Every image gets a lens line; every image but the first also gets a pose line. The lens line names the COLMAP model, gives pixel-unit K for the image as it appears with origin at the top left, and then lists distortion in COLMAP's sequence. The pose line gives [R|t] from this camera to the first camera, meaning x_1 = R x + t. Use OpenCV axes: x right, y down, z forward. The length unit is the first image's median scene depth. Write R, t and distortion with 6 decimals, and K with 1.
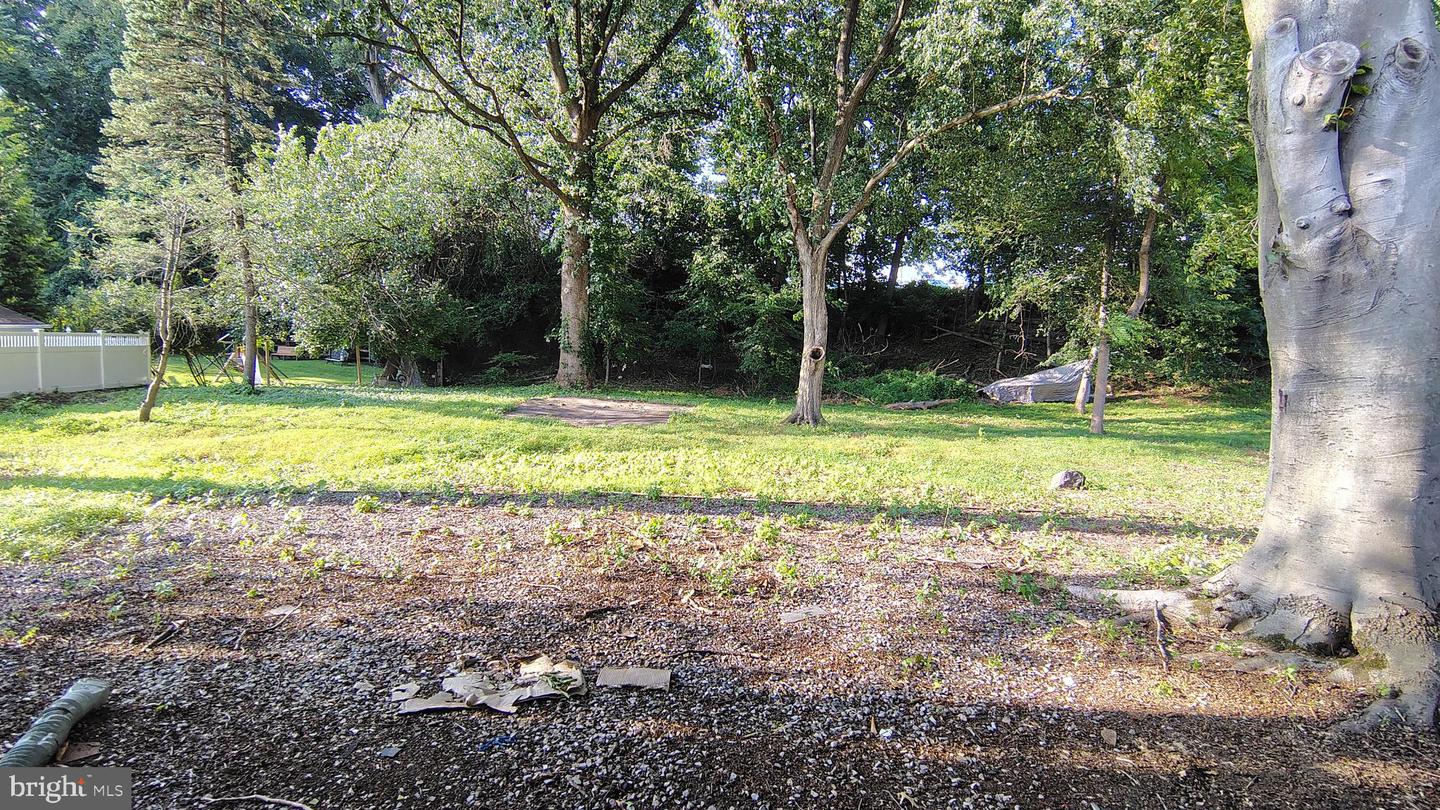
lens RADIAL K [[671.8, 0, 721.2], [0, 671.8, 405.4], [0, 0, 1]] dist [-0.000495, 0.000007]
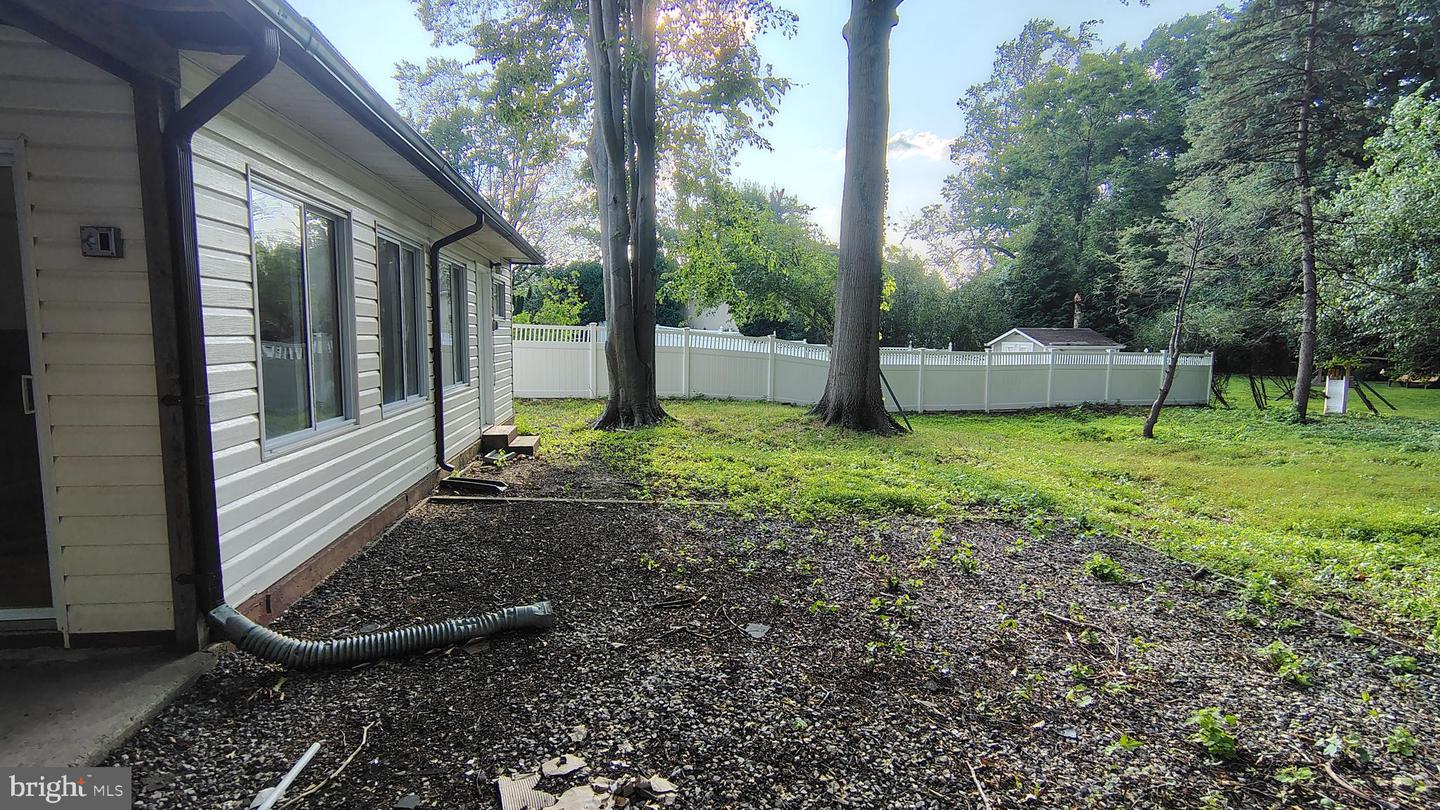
lens RADIAL K [[671.8, 0, 720.2], [0, 671.8, 404.5], [0, 0, 1]] dist [-0.000495, 0.000007]
pose [[0.126325, 0.065670, -0.989813, 0.061019], [-0.102797, 0.993301, 0.052782, -0.011691], [0.986648, 0.095082, 0.132230, 0.203732]]
